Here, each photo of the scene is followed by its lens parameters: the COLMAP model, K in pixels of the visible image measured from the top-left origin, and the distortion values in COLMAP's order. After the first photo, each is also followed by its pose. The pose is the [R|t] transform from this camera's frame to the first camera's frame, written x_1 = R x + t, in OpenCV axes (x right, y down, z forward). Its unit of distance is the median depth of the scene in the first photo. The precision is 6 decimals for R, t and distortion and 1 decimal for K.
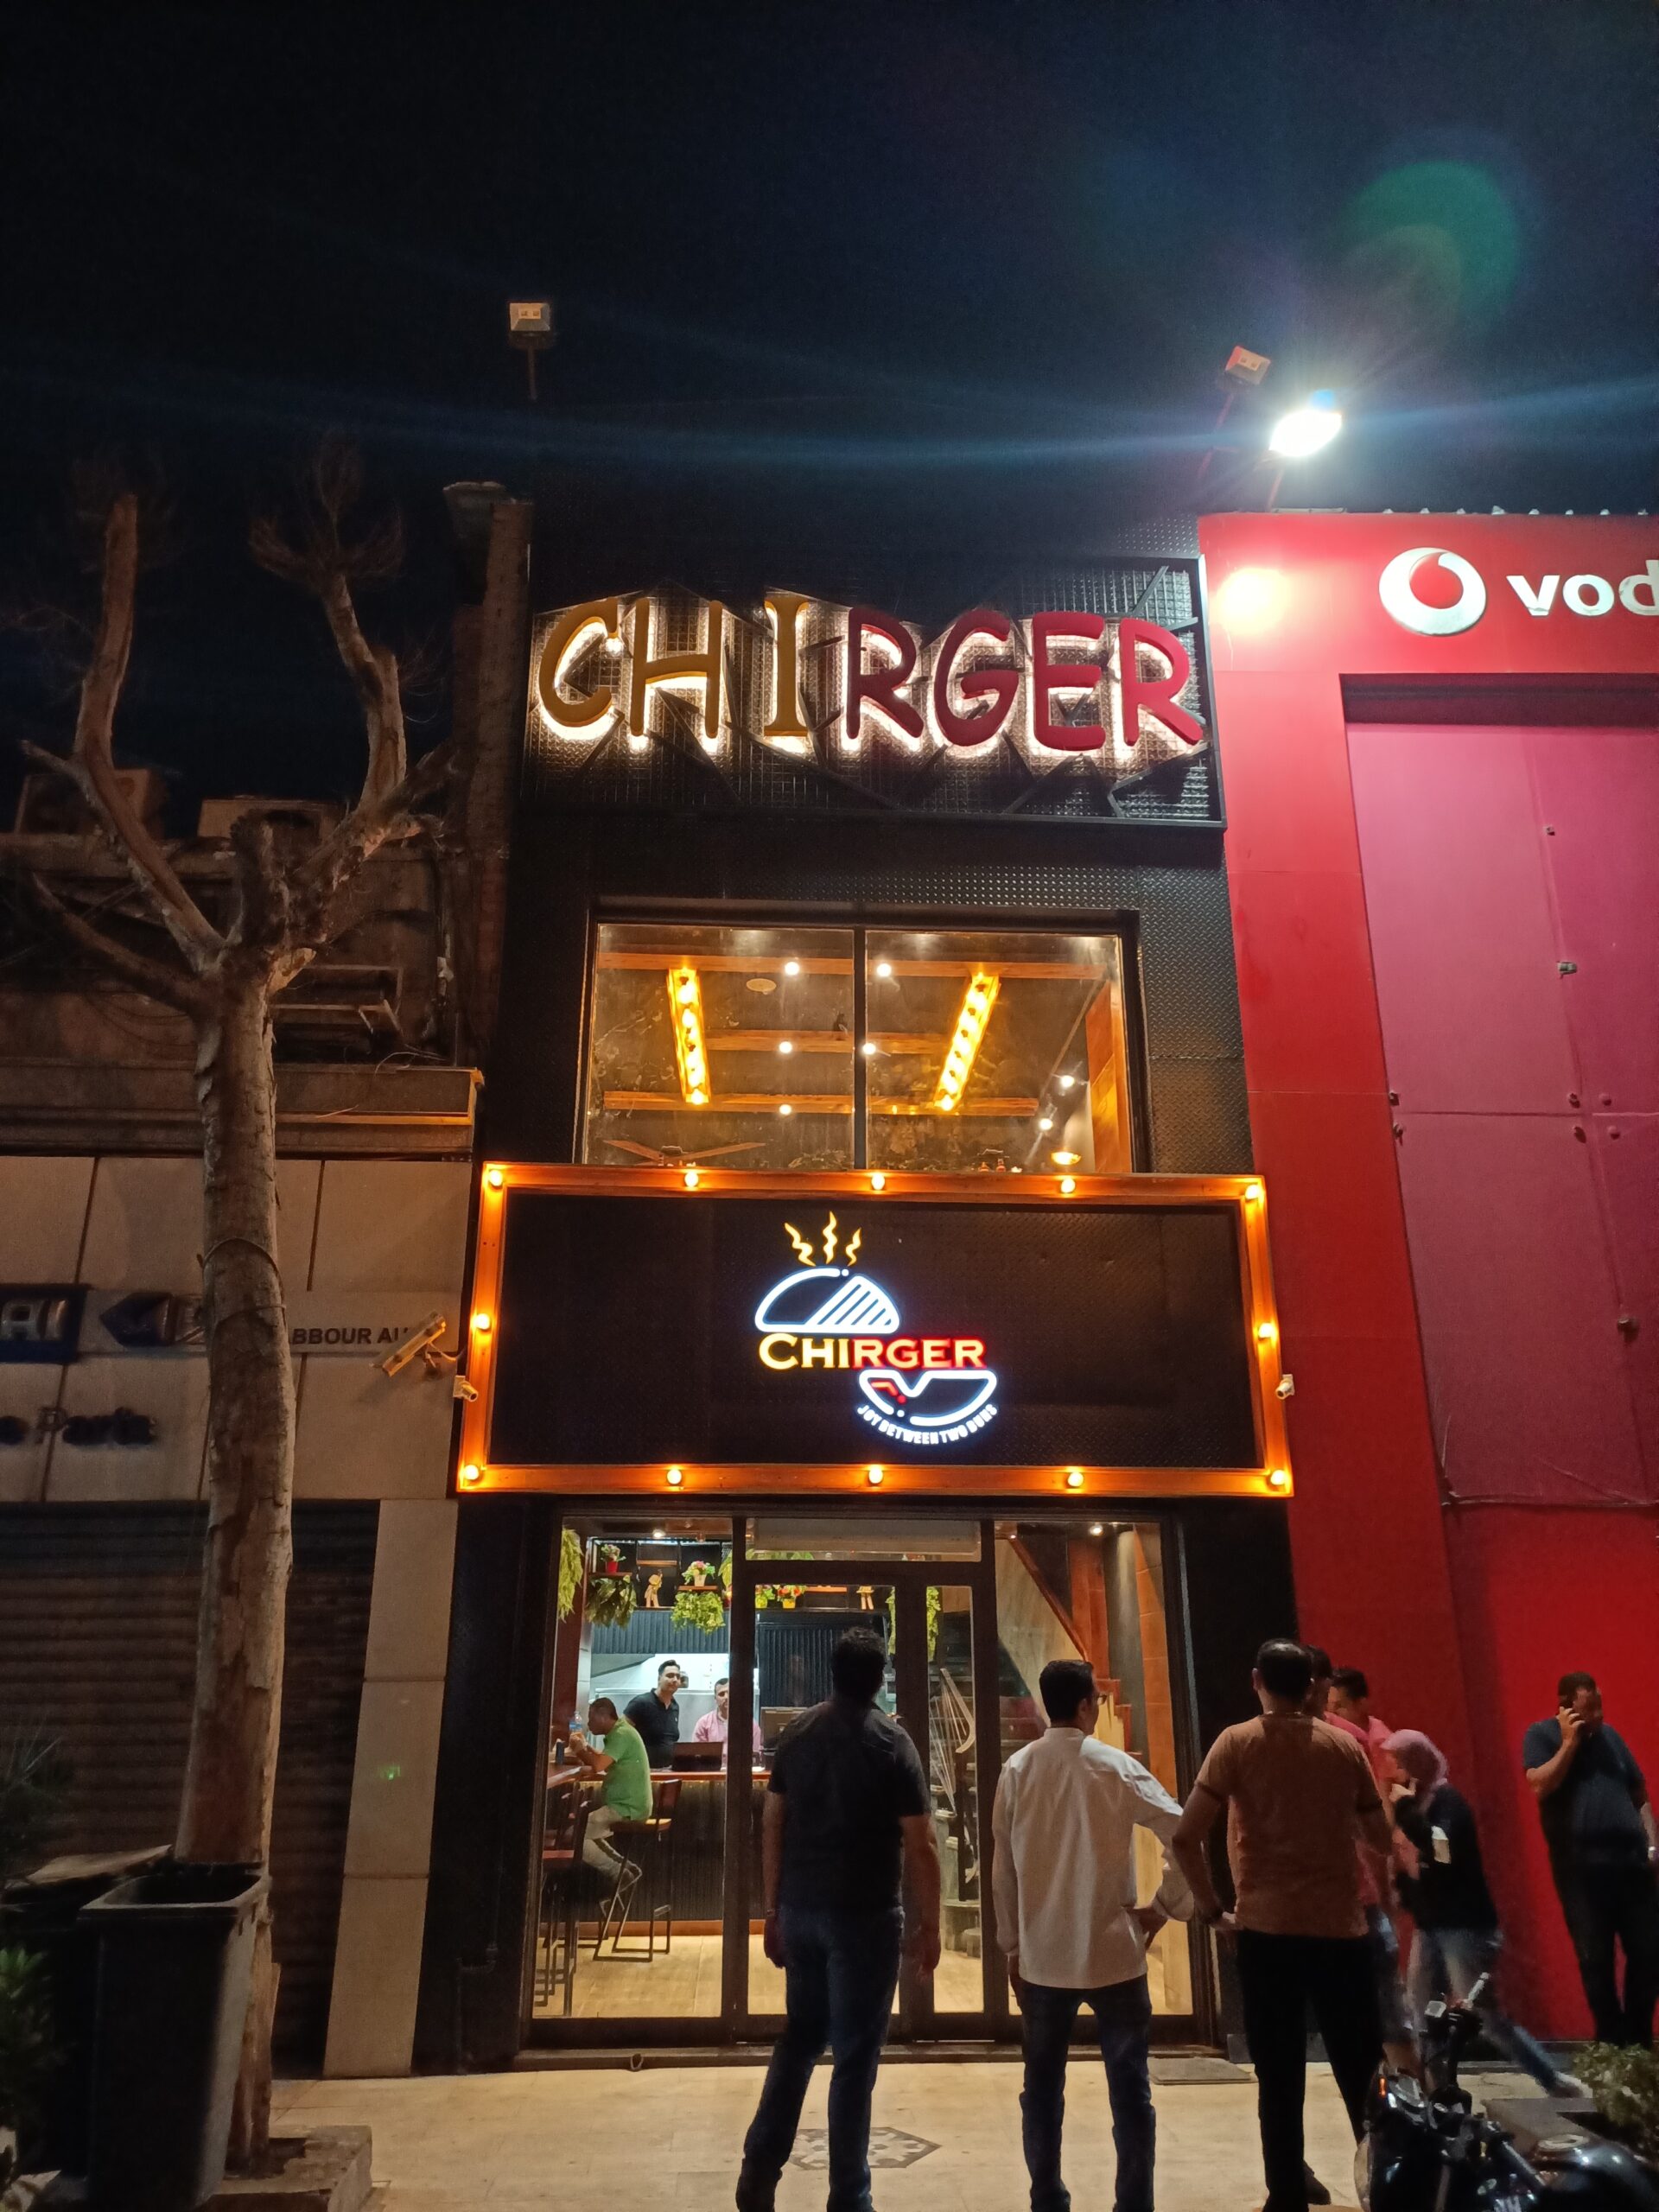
lens RADIAL K [[1639.0, 0, 843.4], [0, 1639.0, 1096.5], [0, 0, 1]] dist [0.058593, -0.065874]
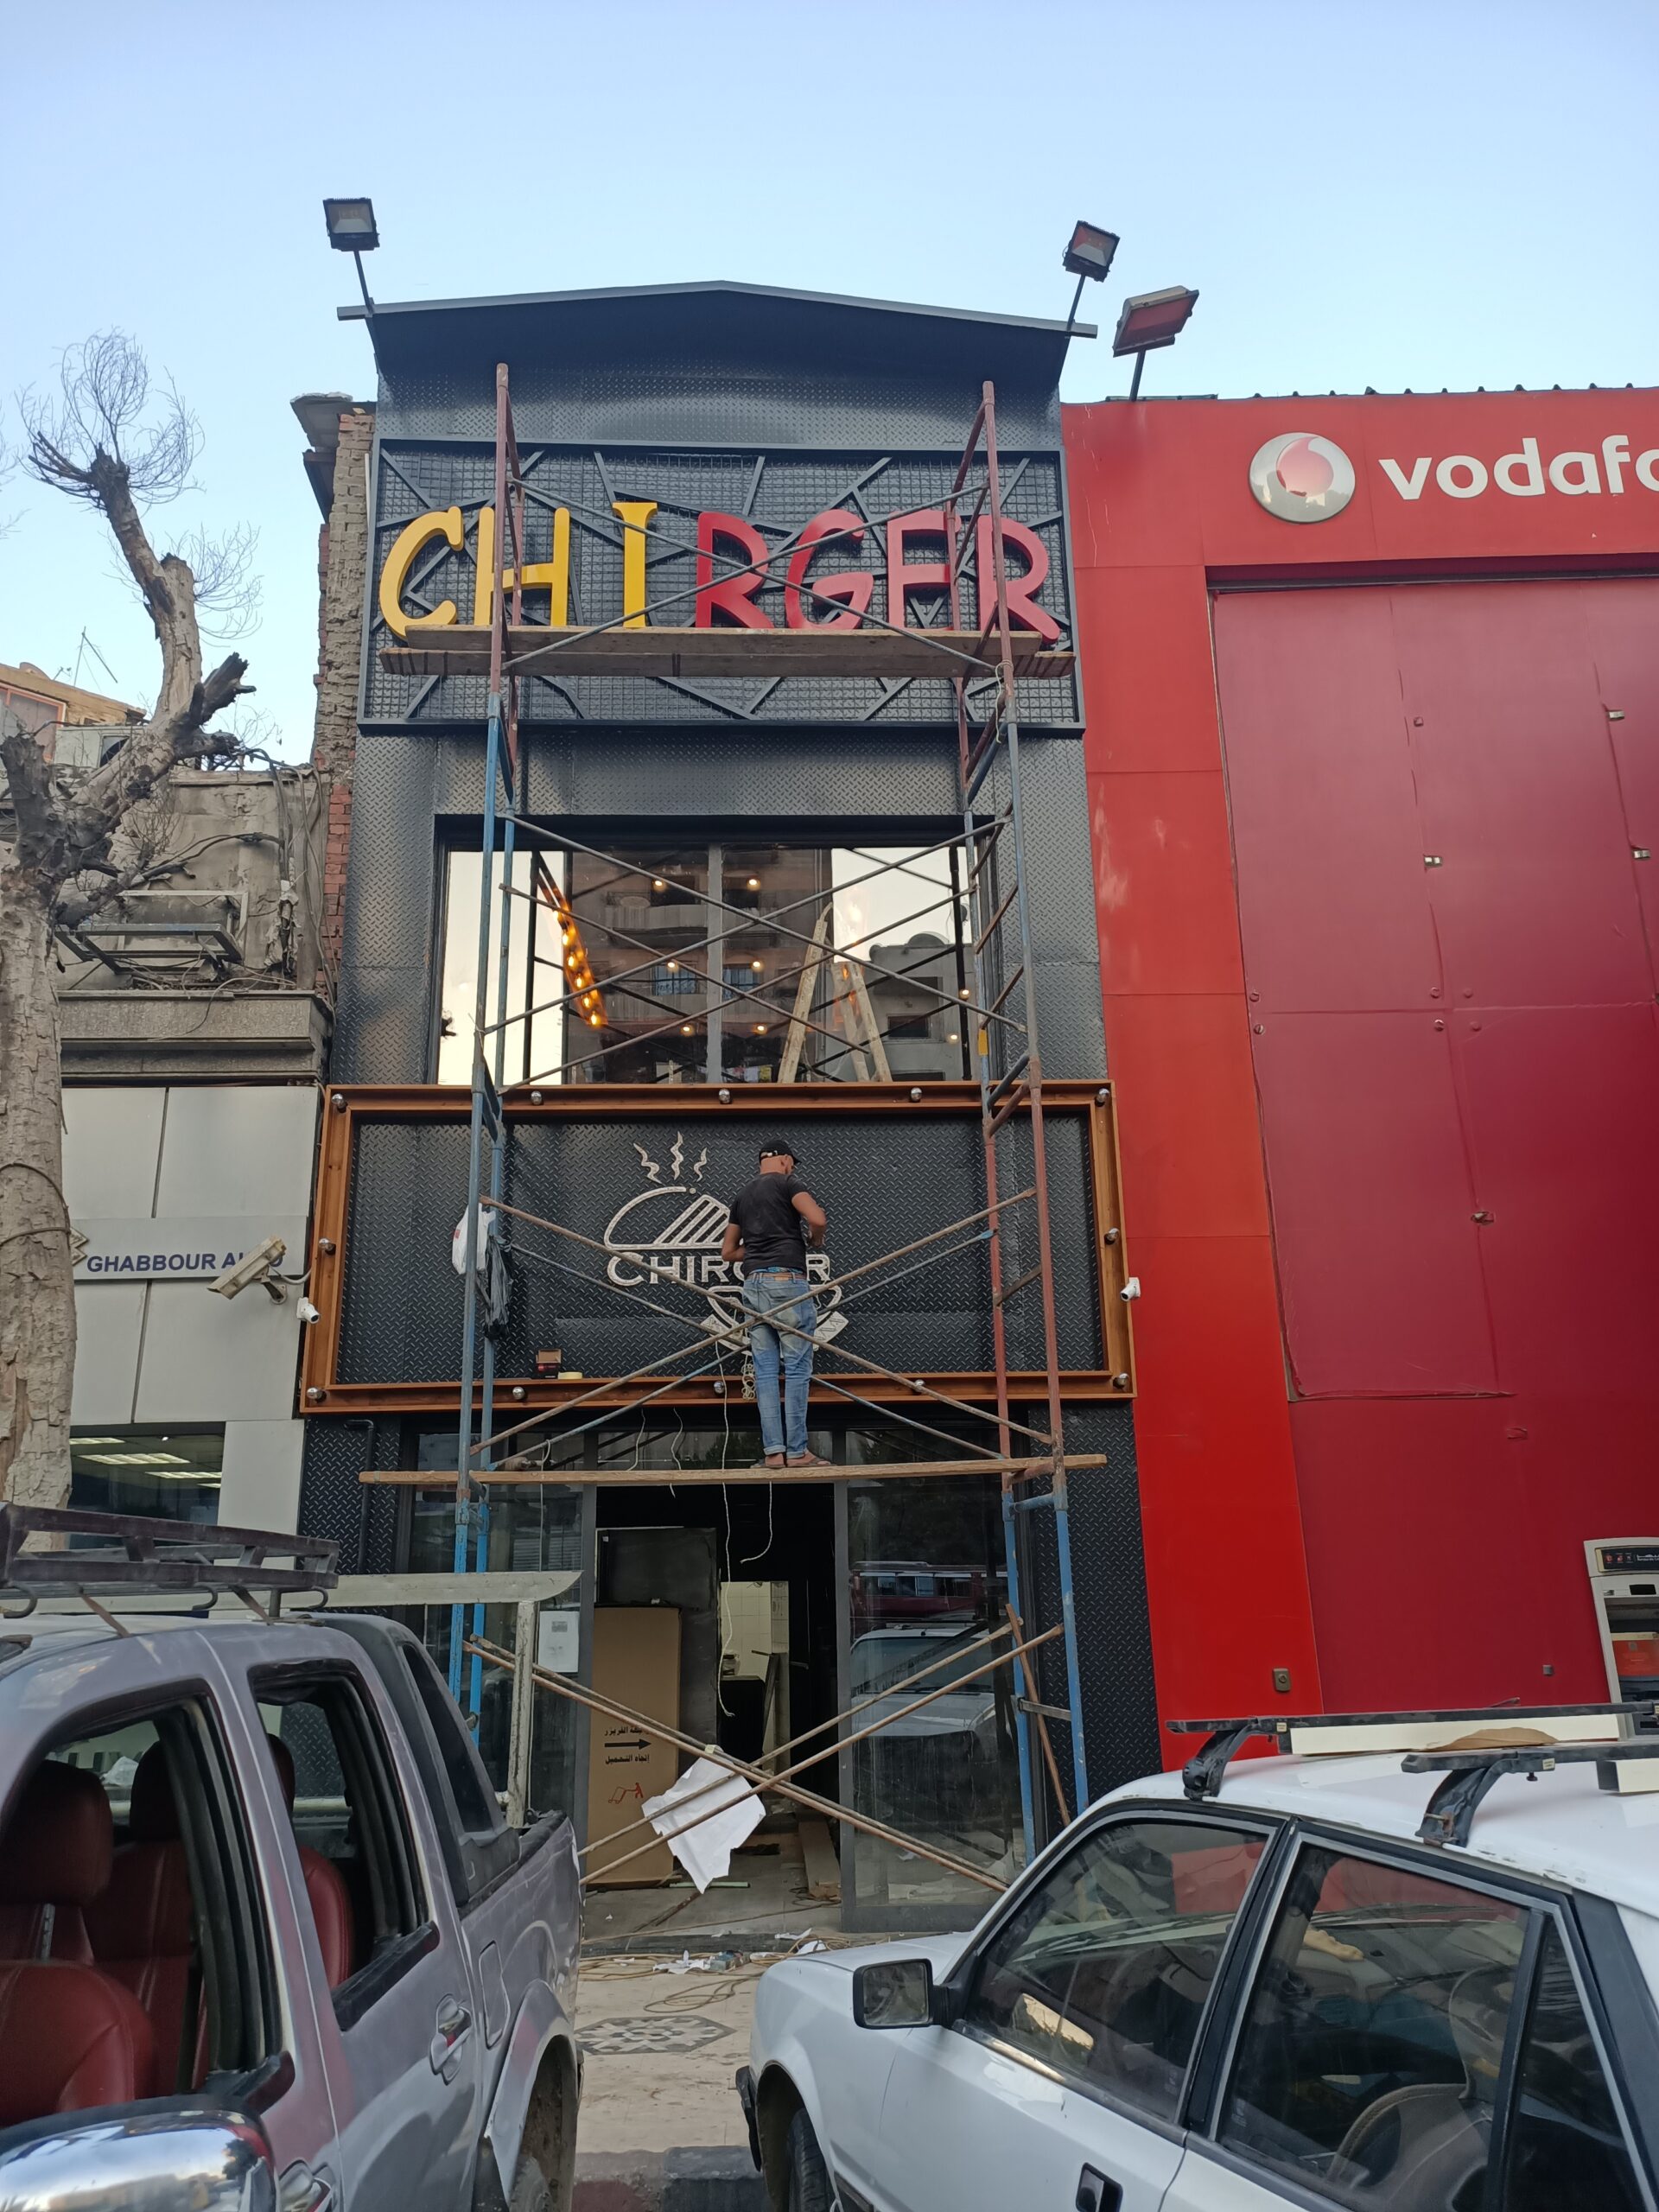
lens RADIAL K [[1639.0, 0, 831.2], [0, 1639.0, 1112.2], [0, 0, 1]] dist [0.058593, -0.065874]
pose [[0.999611, -0.023087, -0.015668, 0.102945], [0.023948, 0.998079, 0.057140, 0.005270], [0.014319, -0.057493, 0.998243, 0.006214]]
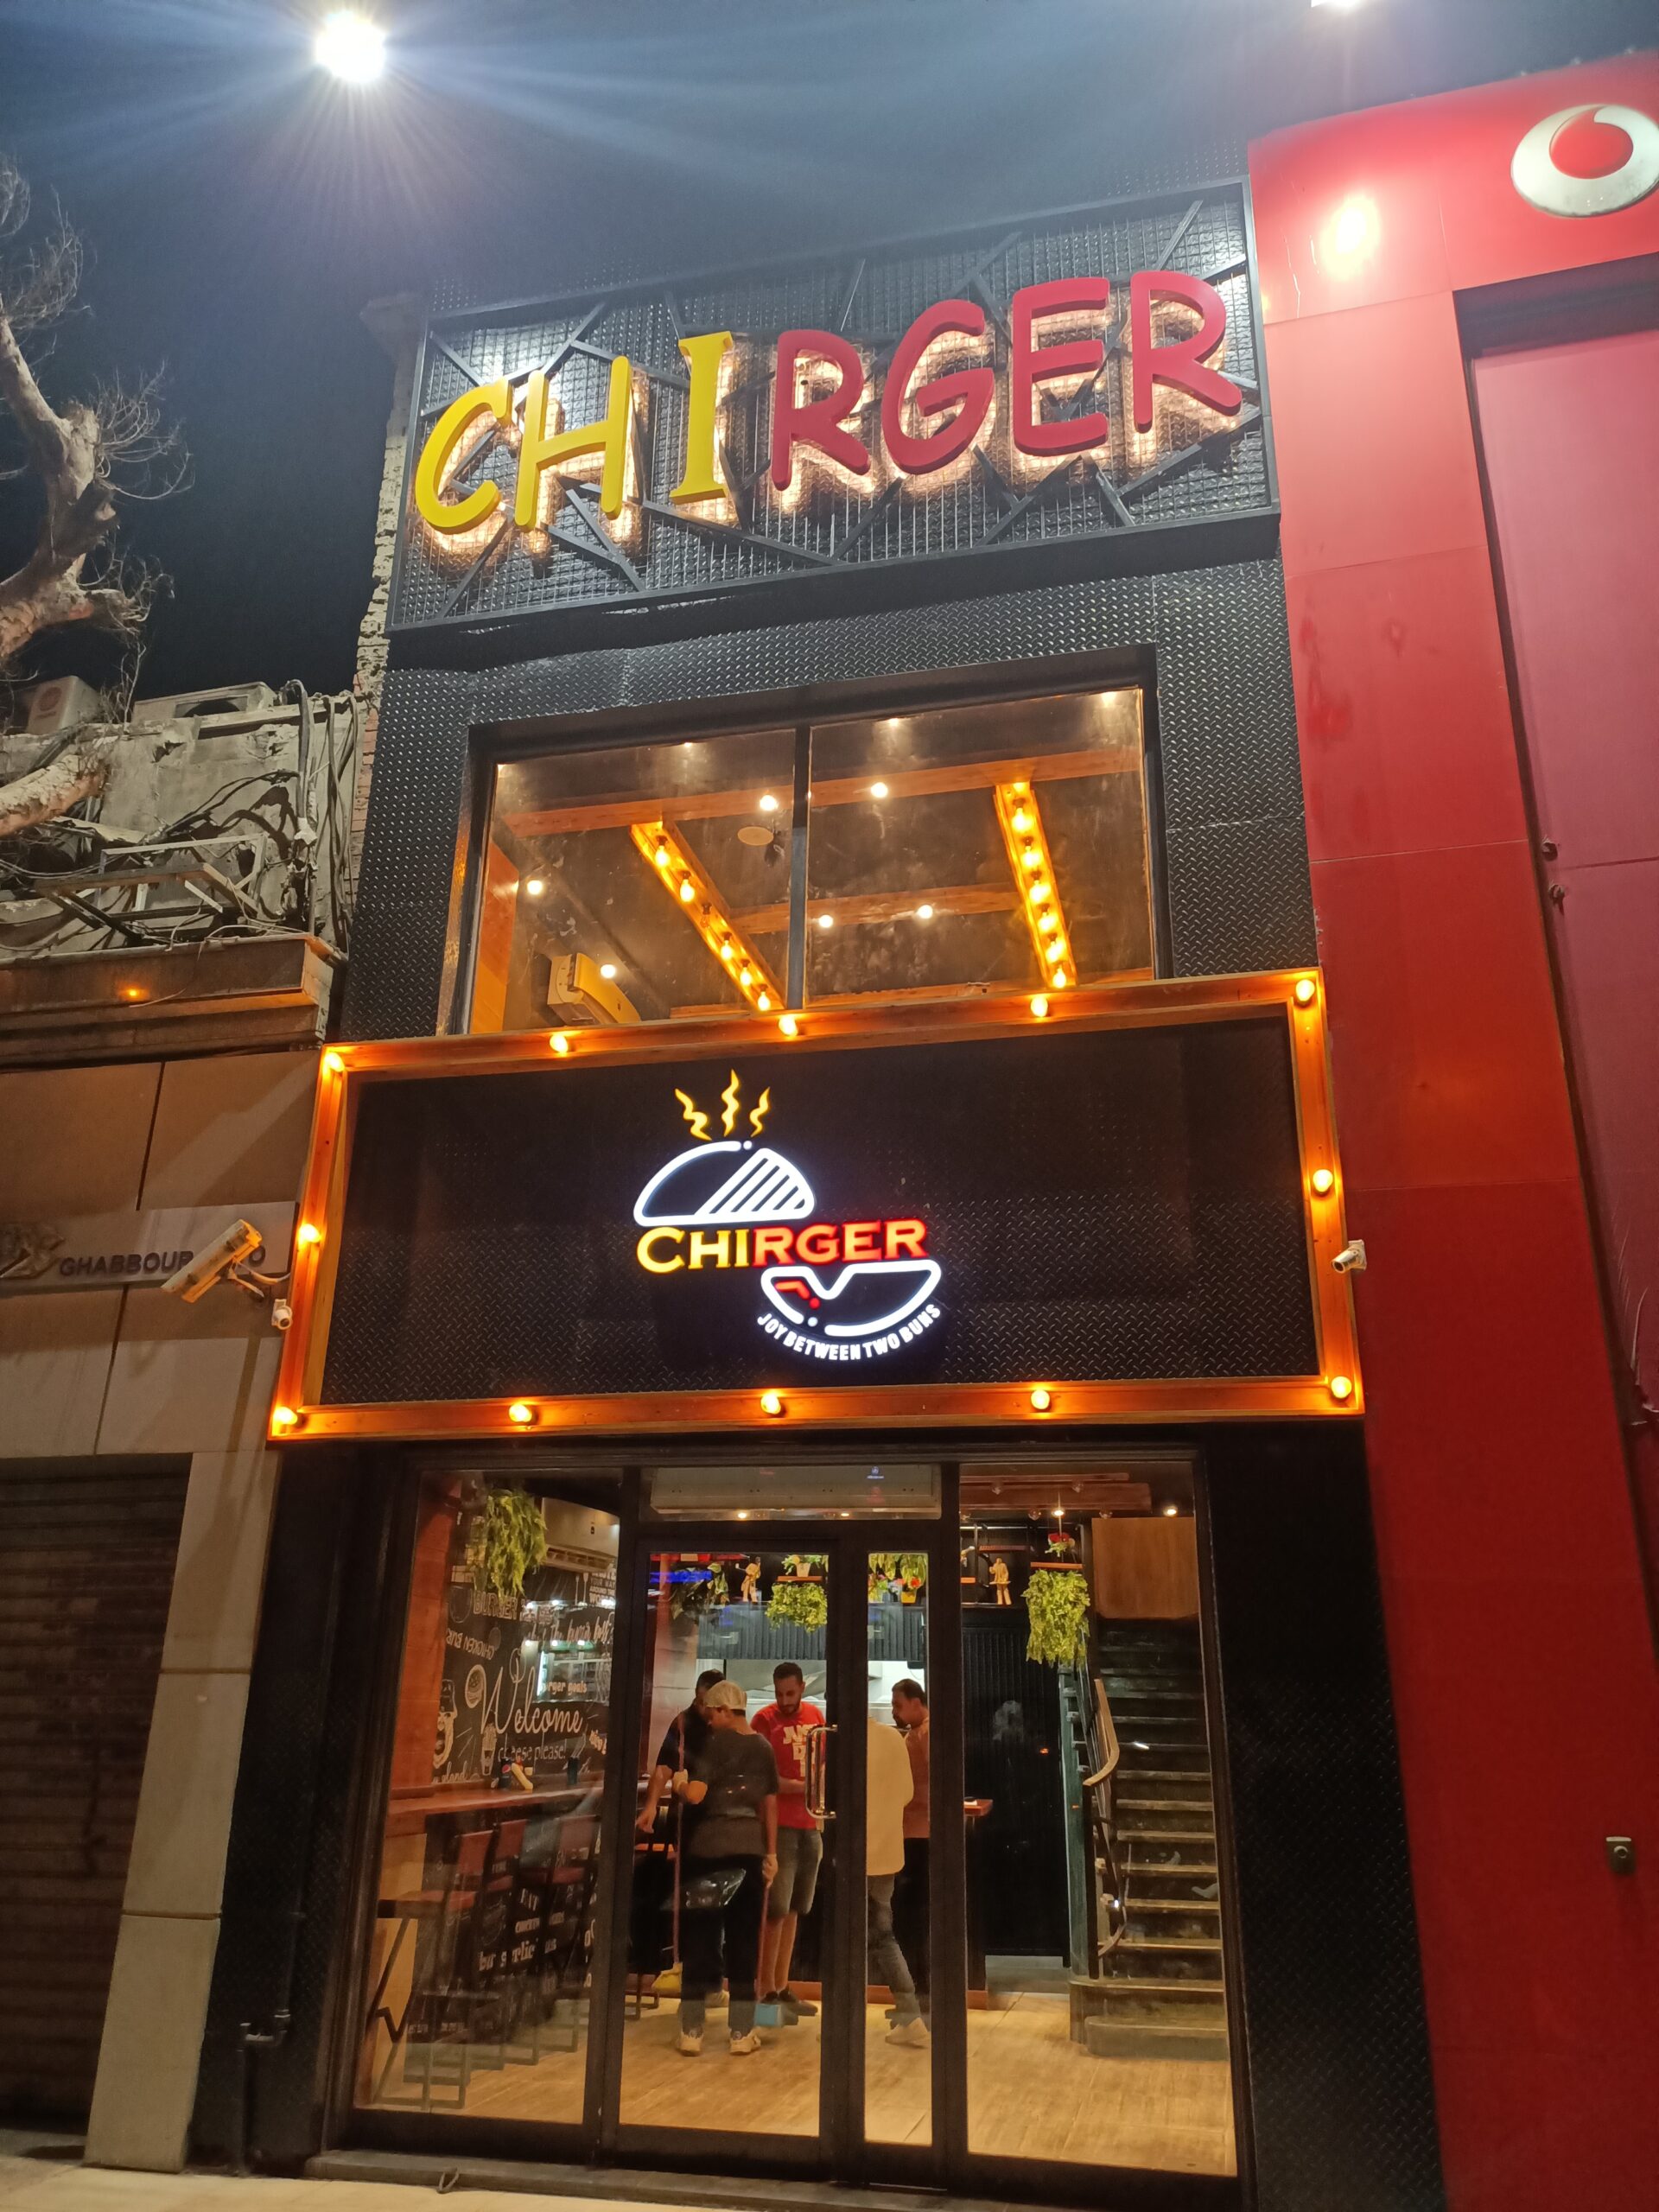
lens RADIAL K [[1639.0, 0, 827.8], [0, 1639.0, 1112.7], [0, 0, 1]] dist [0.058593, -0.065874]
pose [[0.961761, -0.081653, -0.261434, 0.239083], [0.080499, 0.996640, -0.015139, 0.107617], [0.261791, -0.006485, 0.965103, 0.276137]]
